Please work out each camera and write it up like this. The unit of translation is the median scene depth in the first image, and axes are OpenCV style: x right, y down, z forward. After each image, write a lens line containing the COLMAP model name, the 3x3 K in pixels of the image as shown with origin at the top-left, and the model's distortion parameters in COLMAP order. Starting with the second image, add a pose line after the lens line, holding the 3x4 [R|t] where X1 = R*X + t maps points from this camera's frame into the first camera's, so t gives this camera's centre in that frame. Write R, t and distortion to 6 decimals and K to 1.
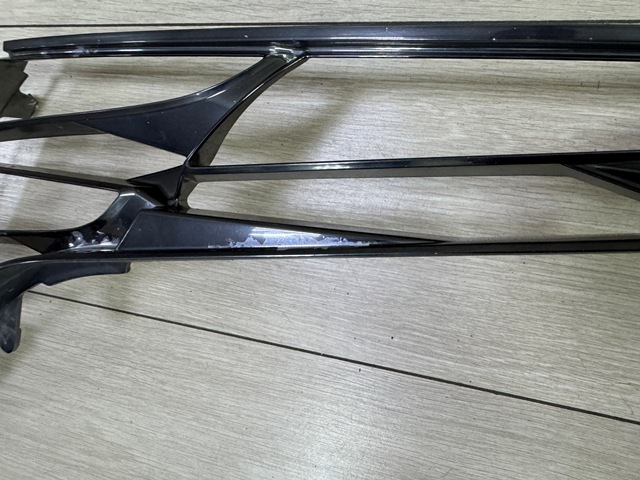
lens RADIAL K [[442.1, 0, 286.5], [0, 442.1, 253.4], [0, 0, 1]] dist [0.014509, -0.025634]
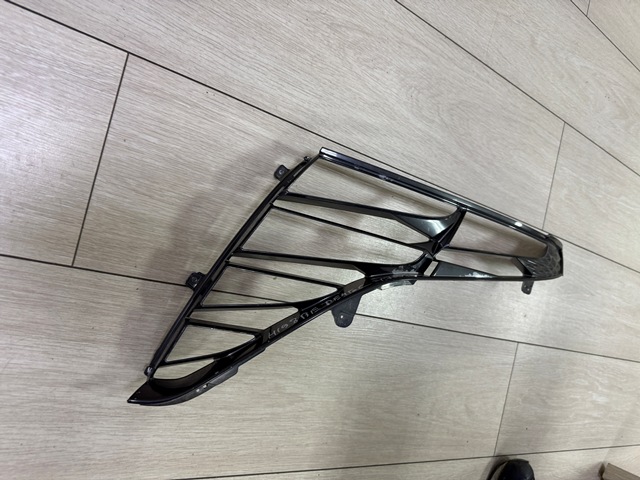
lens RADIAL K [[442.1, 0, 317.2], [0, 442.1, 243.8], [0, 0, 1]] dist [0.014509, -0.025634]
pose [[0.625298, 0.078077, 0.776470, -1.814328], [-0.048154, 0.996947, -0.061468, -0.002400], [-0.778899, 0.001046, 0.627149, -0.045854]]
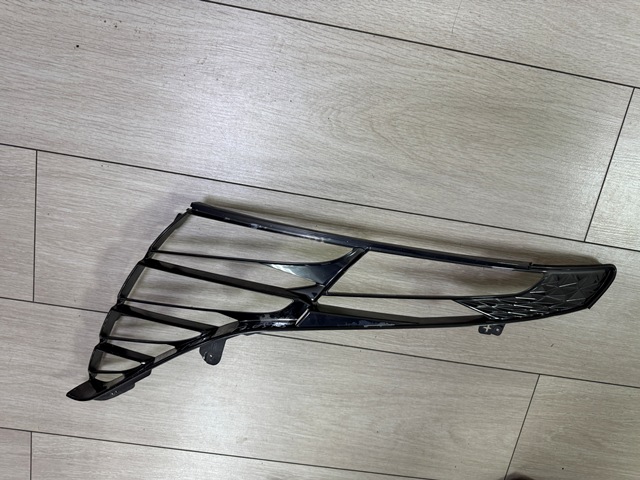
lens RADIAL K [[442.1, 0, 324.7], [0, 442.1, 239.3], [0, 0, 1]] dist [0.014509, -0.025634]
pose [[0.935057, -0.021433, 0.353848, -0.731127], [-0.030845, 0.989466, 0.141443, -0.566502], [-0.353152, -0.143172, 0.924546, -0.862894]]
